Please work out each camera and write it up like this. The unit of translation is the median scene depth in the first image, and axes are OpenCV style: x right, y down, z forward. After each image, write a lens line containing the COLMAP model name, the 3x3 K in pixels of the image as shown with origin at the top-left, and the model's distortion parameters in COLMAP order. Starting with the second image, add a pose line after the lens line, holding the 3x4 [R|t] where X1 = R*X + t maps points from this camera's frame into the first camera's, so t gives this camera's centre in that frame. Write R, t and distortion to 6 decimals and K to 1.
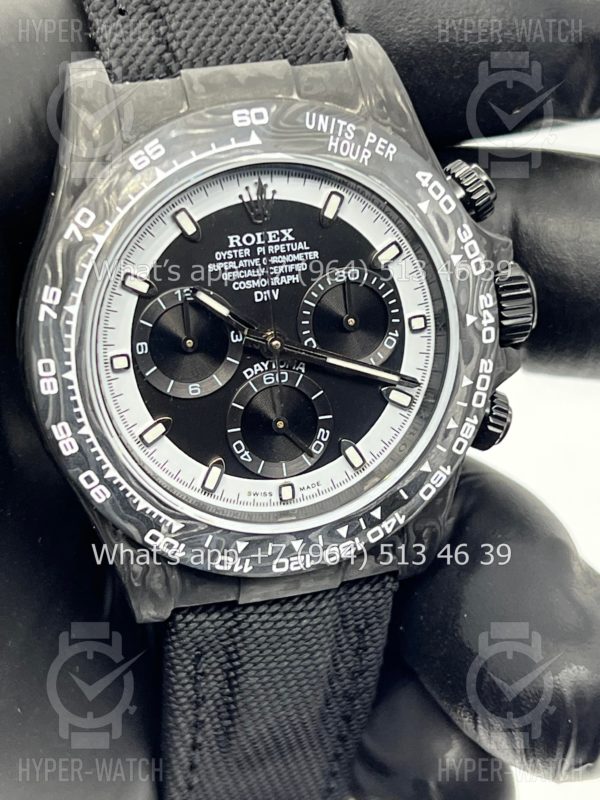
lens RADIAL K [[1875.2, 0, 300.0], [0, 1875.2, 400.0], [0, 0, 1]] dist [0.237432, -0.510176]
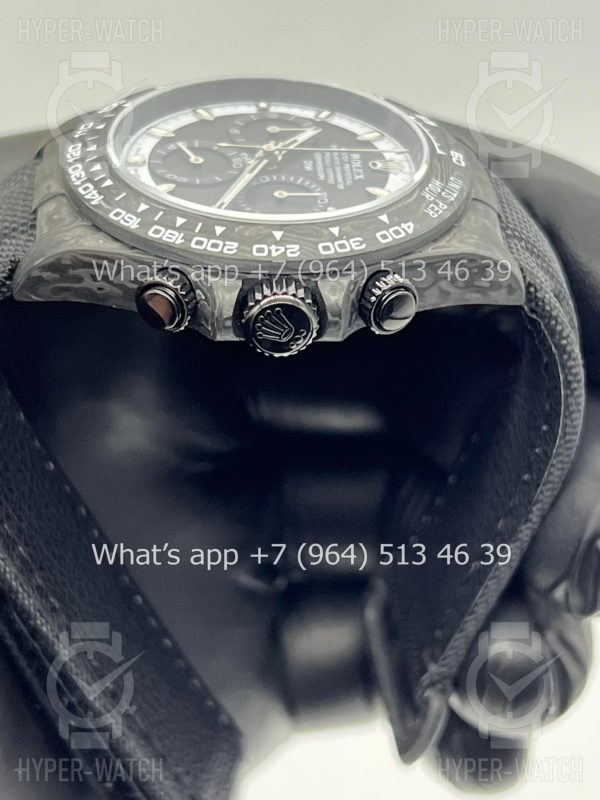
lens RADIAL K [[1875.2, 0, 300.0], [0, 1875.2, 400.0], [0, 0, 1]] dist [0.237432, -0.510176]
pose [[-0.021357, 0.348859, -0.936932, 1.138910], [-0.976279, -0.209243, -0.055656, -0.015626], [-0.215462, 0.913518, 0.345053, 0.726497]]
